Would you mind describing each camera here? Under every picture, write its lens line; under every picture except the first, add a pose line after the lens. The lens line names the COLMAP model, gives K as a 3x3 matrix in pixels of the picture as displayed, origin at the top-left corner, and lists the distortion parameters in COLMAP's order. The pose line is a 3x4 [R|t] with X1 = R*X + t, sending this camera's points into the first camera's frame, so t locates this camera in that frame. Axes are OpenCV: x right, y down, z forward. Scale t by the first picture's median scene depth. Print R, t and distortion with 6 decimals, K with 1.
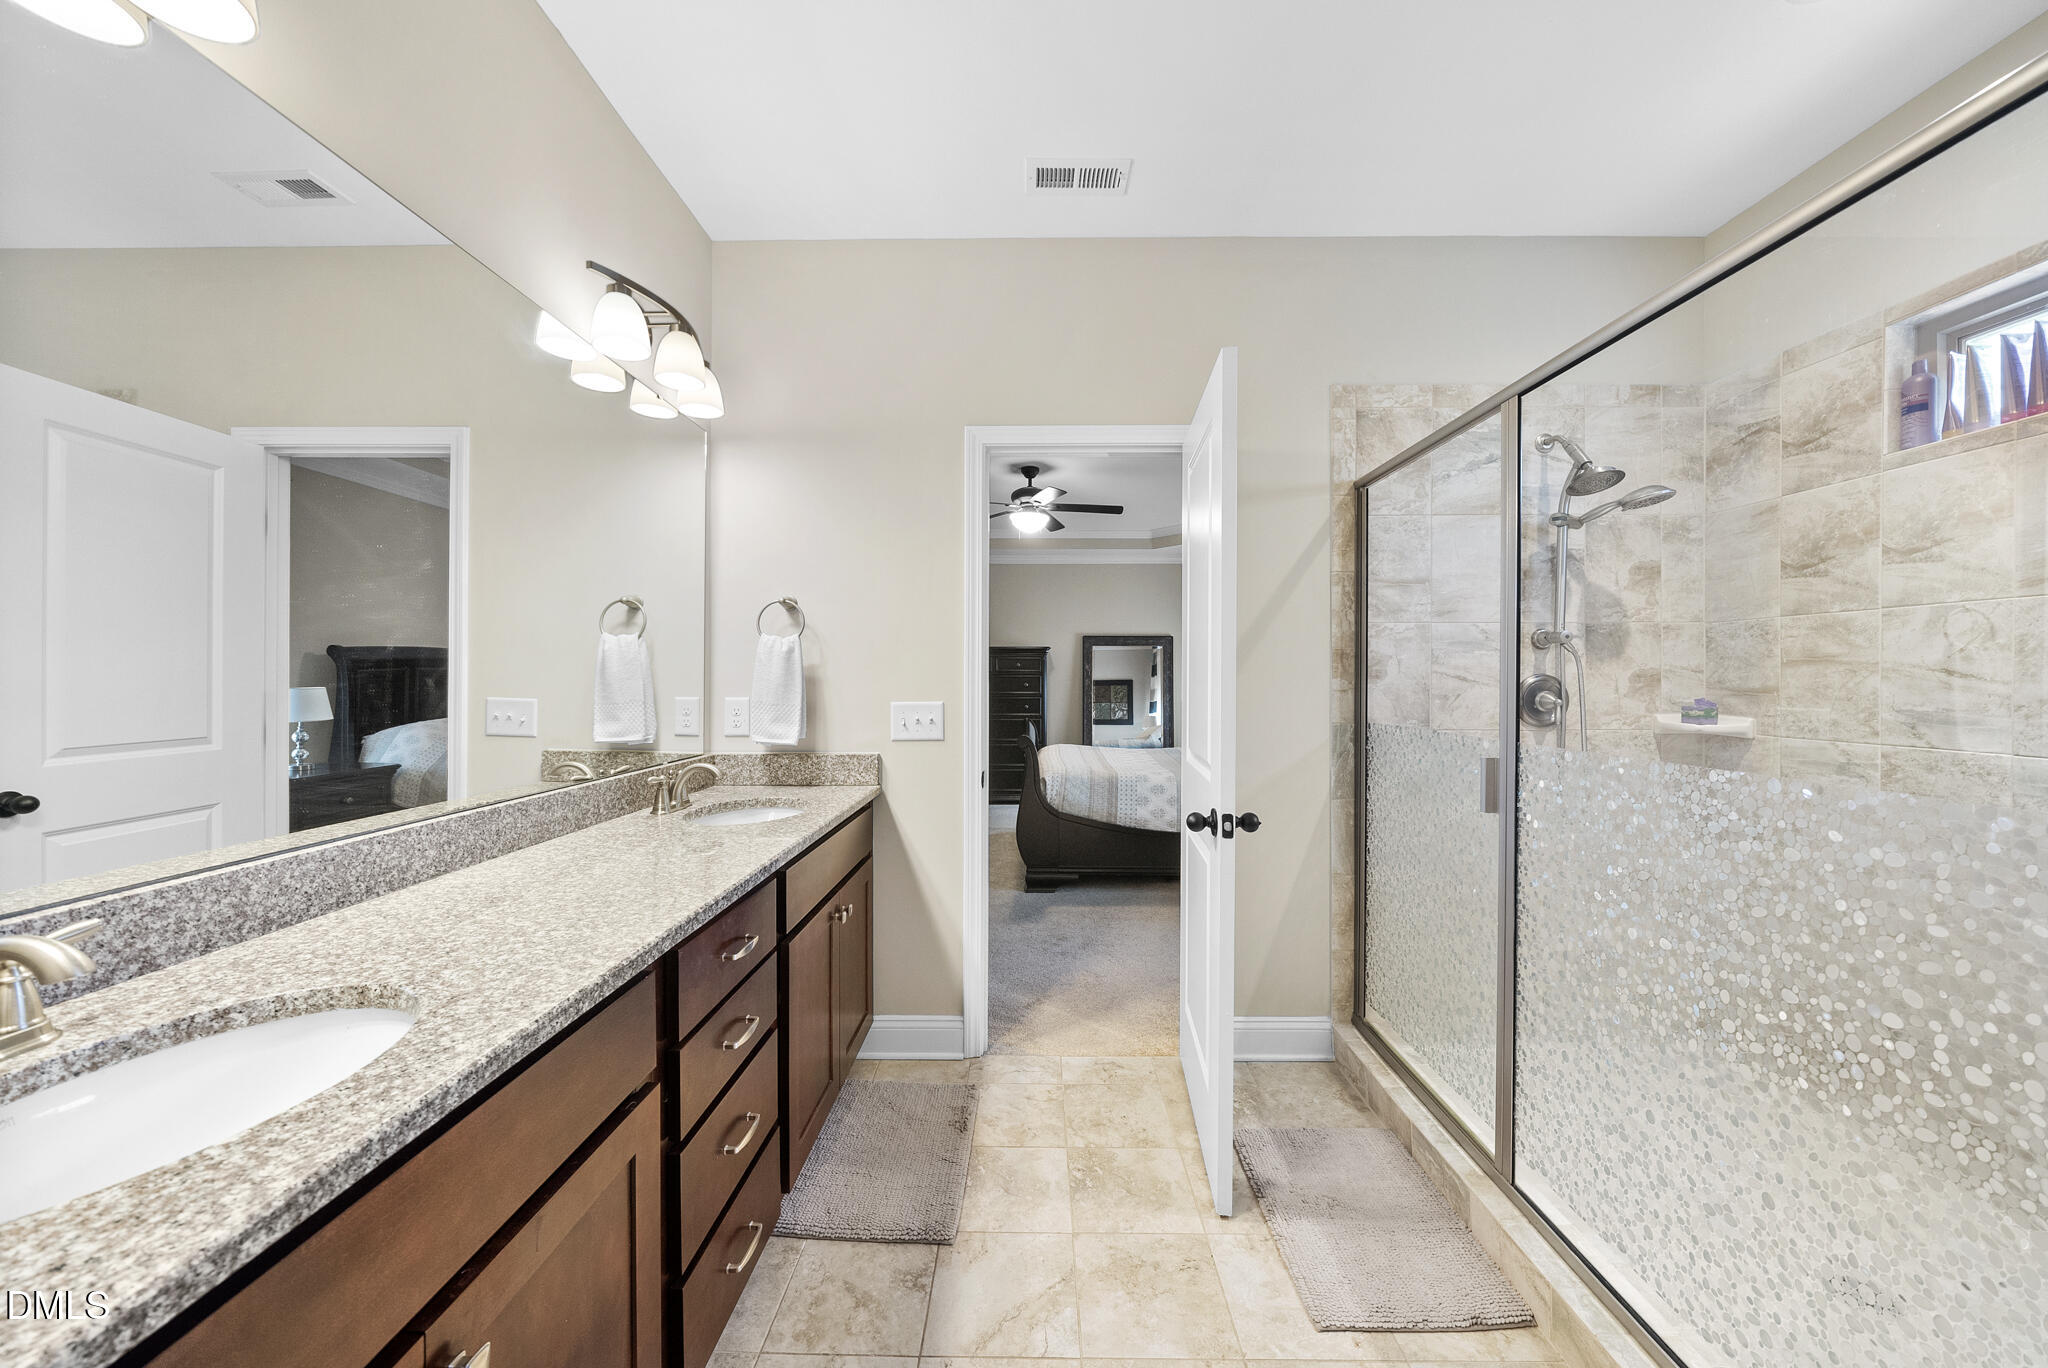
lens RADIAL K [[707.9, 0, 1028.4], [0, 707.9, 683.0], [0, 0, 1]] dist [-0.002384, -0.000463]
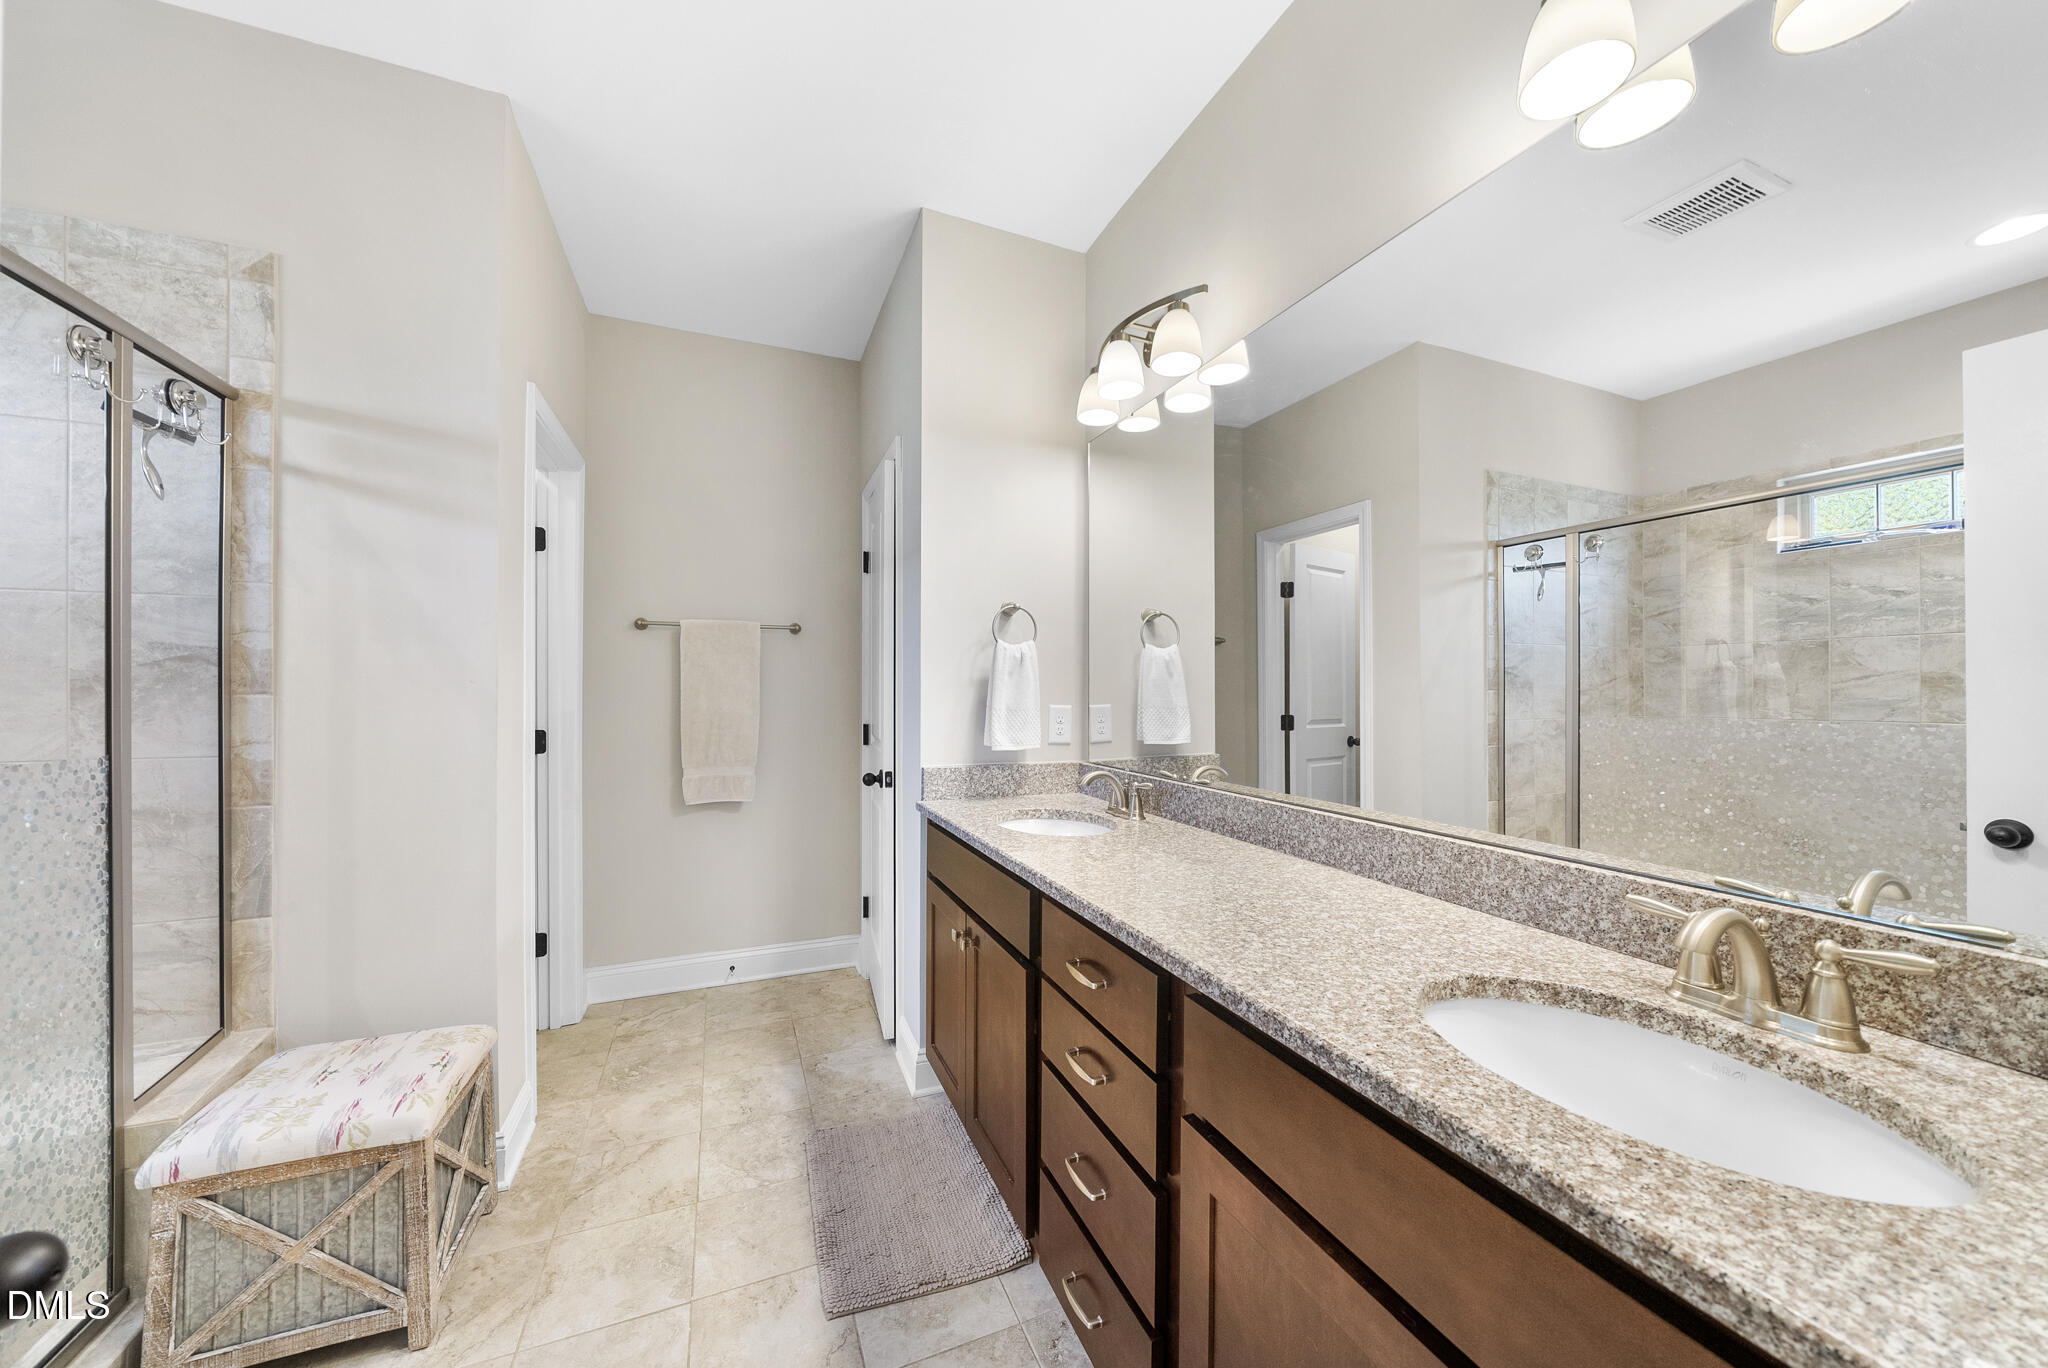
lens RADIAL K [[707.9, 0, 1027.4], [0, 707.9, 679.7], [0, 0, 1]] dist [-0.002384, -0.000463]
pose [[-0.916012, 0.005774, -0.401110, 0.030542], [0.007407, 0.999969, -0.002520, -0.015816], [0.401083, -0.005279, -0.916027, 1.819012]]
